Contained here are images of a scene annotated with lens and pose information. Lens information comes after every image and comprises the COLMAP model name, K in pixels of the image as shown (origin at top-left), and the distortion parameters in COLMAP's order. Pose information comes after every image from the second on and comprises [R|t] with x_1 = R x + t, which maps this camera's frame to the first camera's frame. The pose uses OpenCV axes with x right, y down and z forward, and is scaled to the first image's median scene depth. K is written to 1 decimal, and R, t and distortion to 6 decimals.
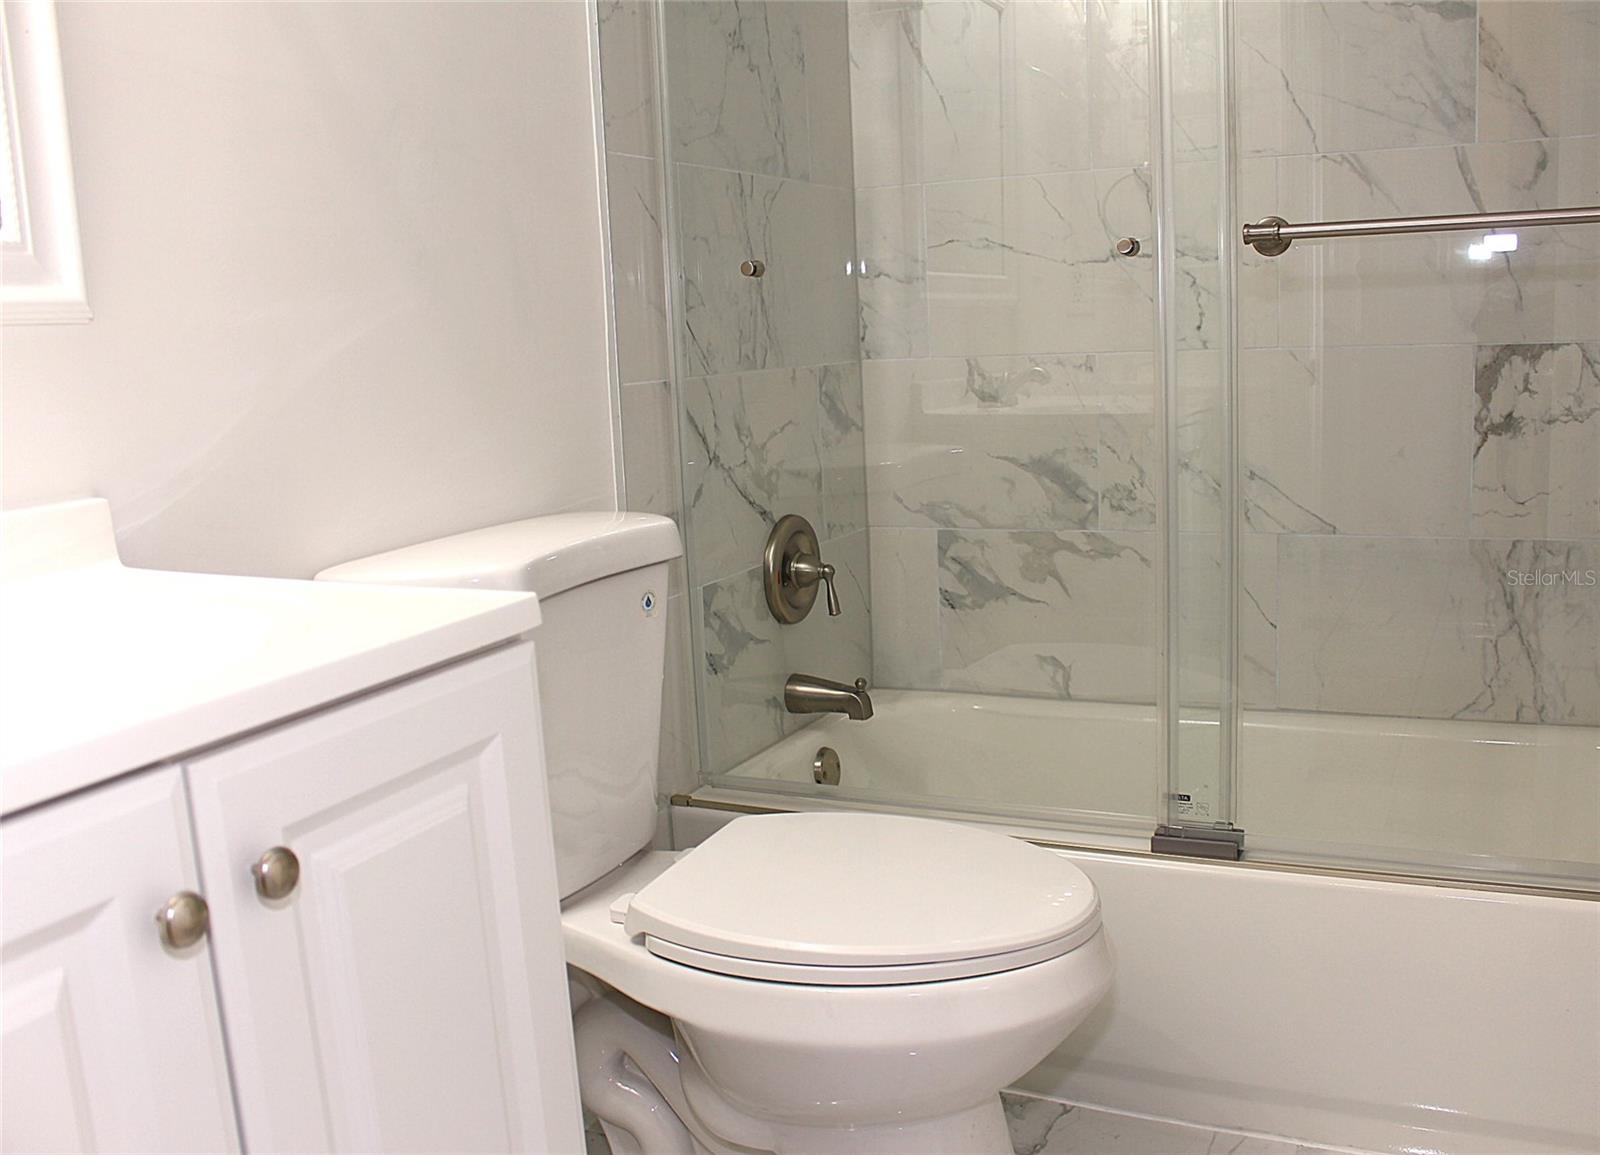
lens RADIAL K [[1465.7, 0, 800.0], [0, 1465.7, 577.5], [0, 0, 1]] dist [-0.158381, 0.118650]
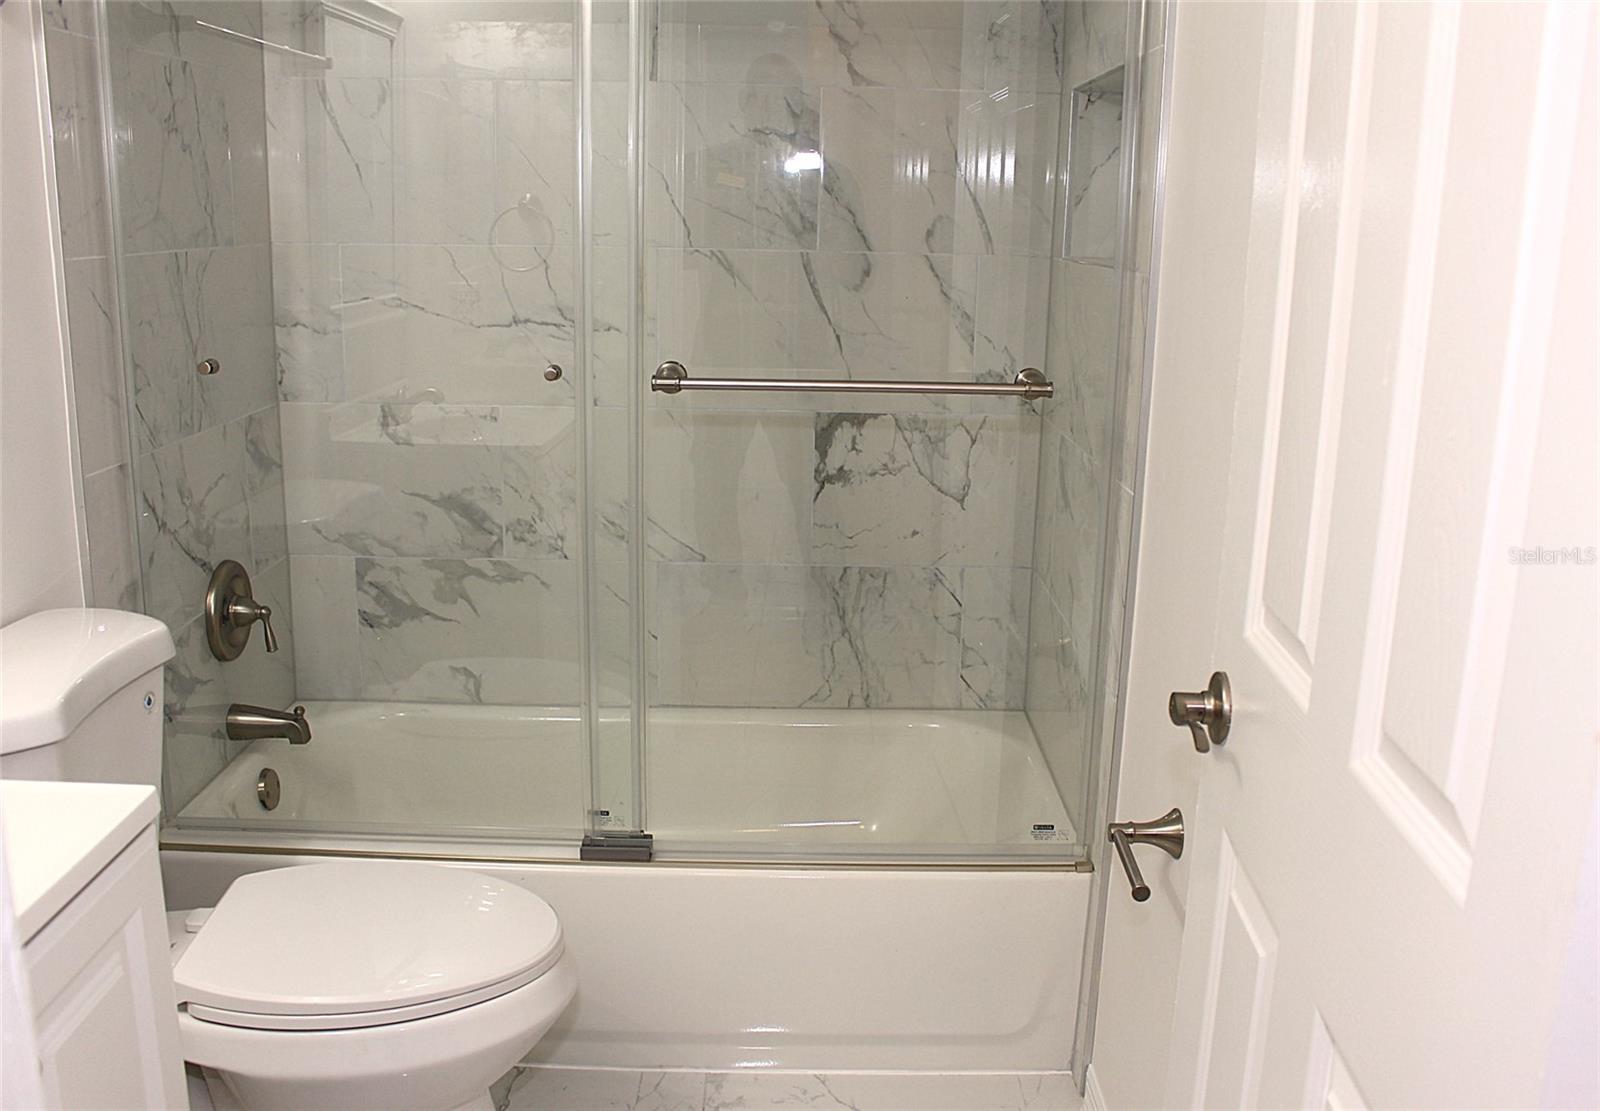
lens RADIAL K [[1504.3, 0, 800.0], [0, 1504.3, 555.5], [0, 0, 1]] dist [-0.173378, 0.204331]
pose [[0.899081, -0.044110, 0.435555, -0.098538], [0.014135, 0.997317, 0.071824, -0.119139], [-0.437555, -0.058419, 0.897292, -0.155453]]
